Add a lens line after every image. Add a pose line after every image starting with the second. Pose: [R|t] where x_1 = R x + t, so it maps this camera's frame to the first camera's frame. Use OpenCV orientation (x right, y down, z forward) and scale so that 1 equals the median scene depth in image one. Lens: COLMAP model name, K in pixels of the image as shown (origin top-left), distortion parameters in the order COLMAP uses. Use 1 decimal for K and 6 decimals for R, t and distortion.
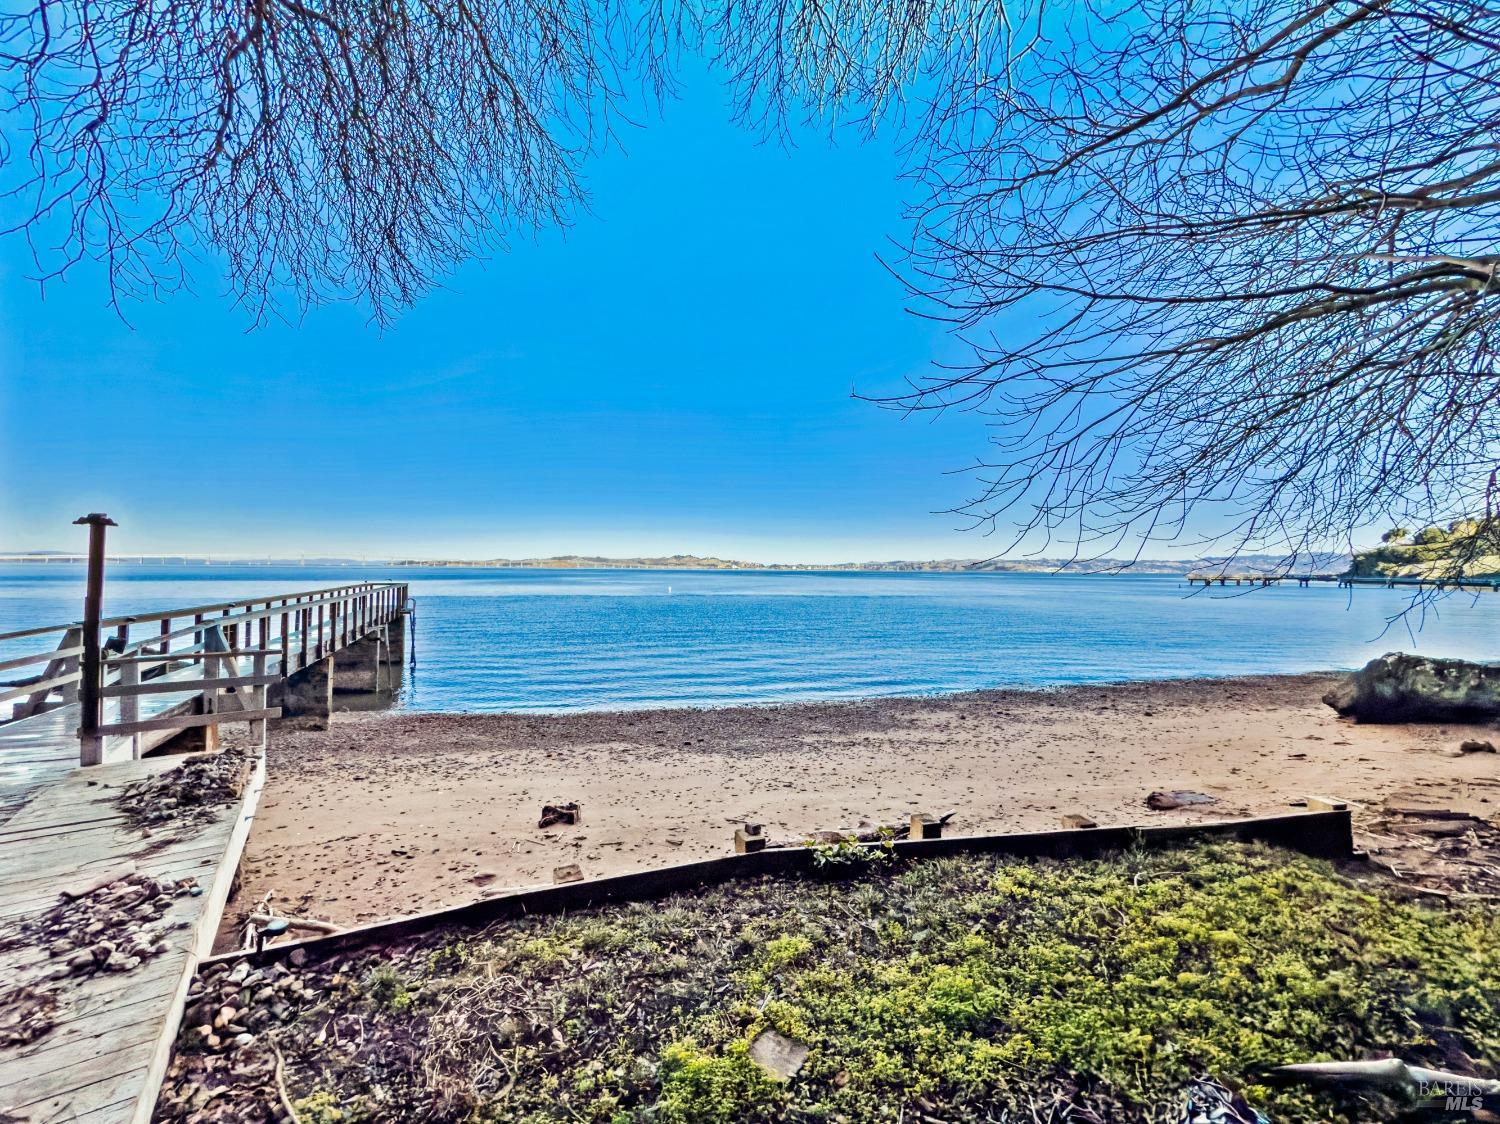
lens RADIAL K [[598.3, 0, 745.5], [0, 598.3, 559.9], [0, 0, 1]] dist [0.000454, -0.000344]
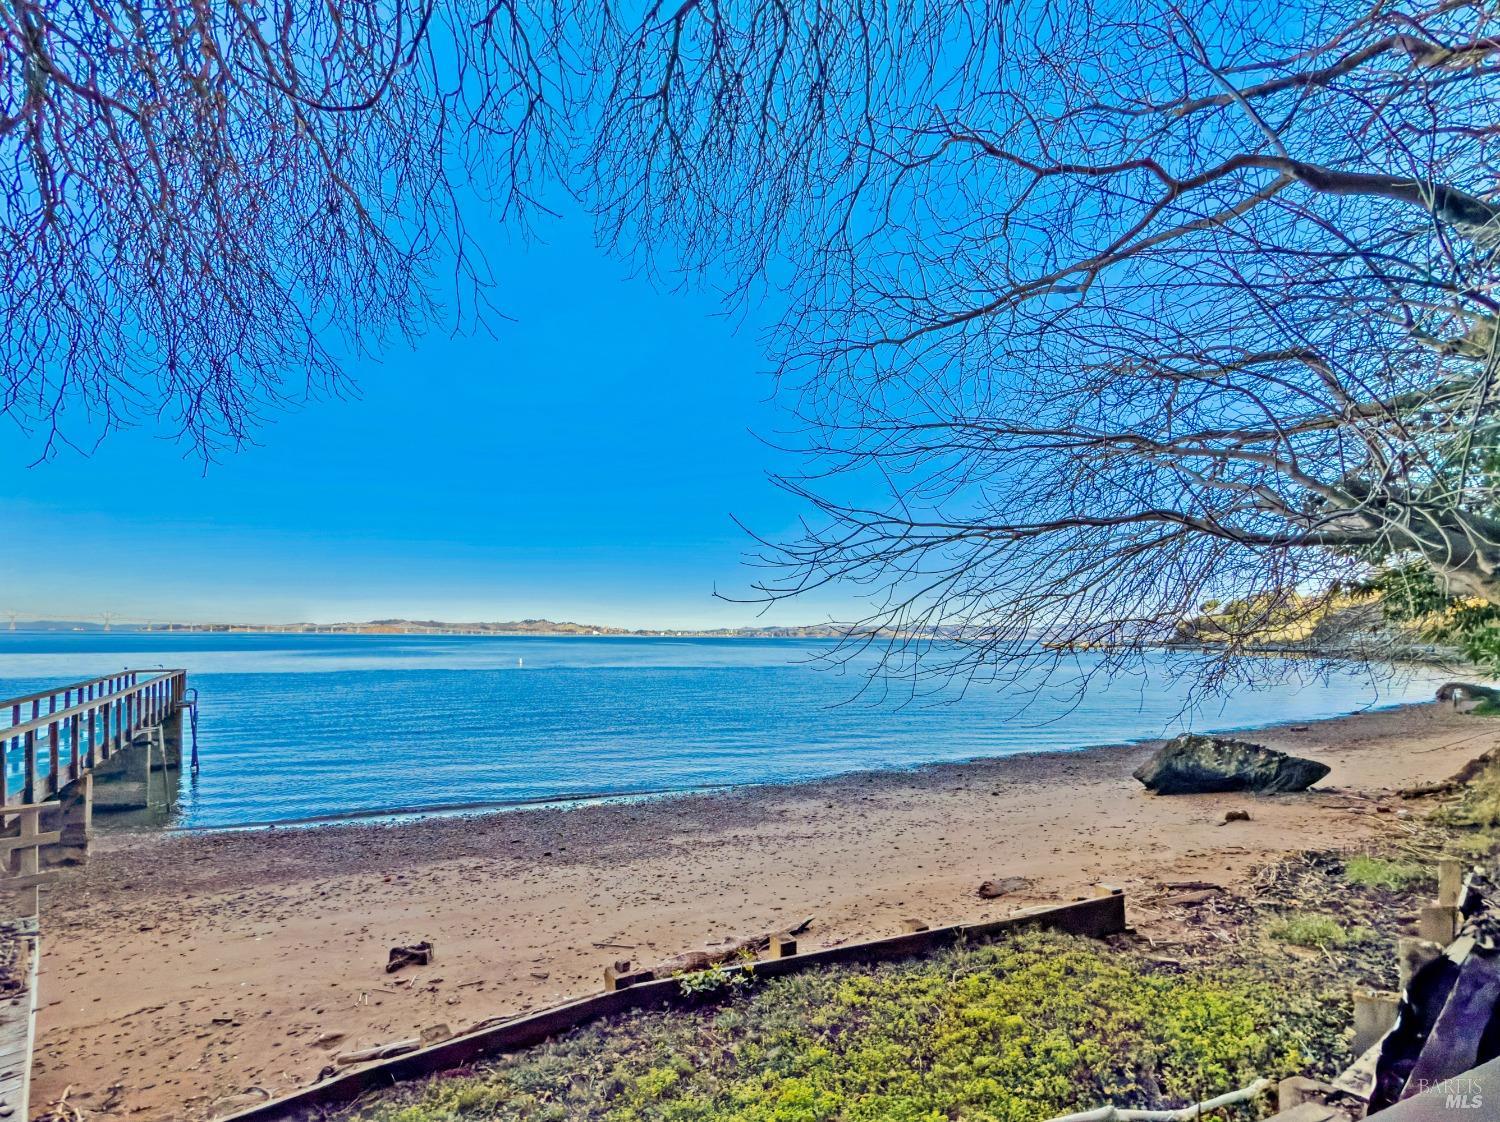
lens RADIAL K [[734.3, 0, 755.5], [0, 734.3, 562.6], [0, 0, 1]] dist [-0.000535, 0.000430]
pose [[0.978760, -0.001980, 0.204998, -0.019129], [-0.003652, 0.999626, 0.027094, -0.256364], [-0.204975, -0.027267, 0.978387, -0.249999]]
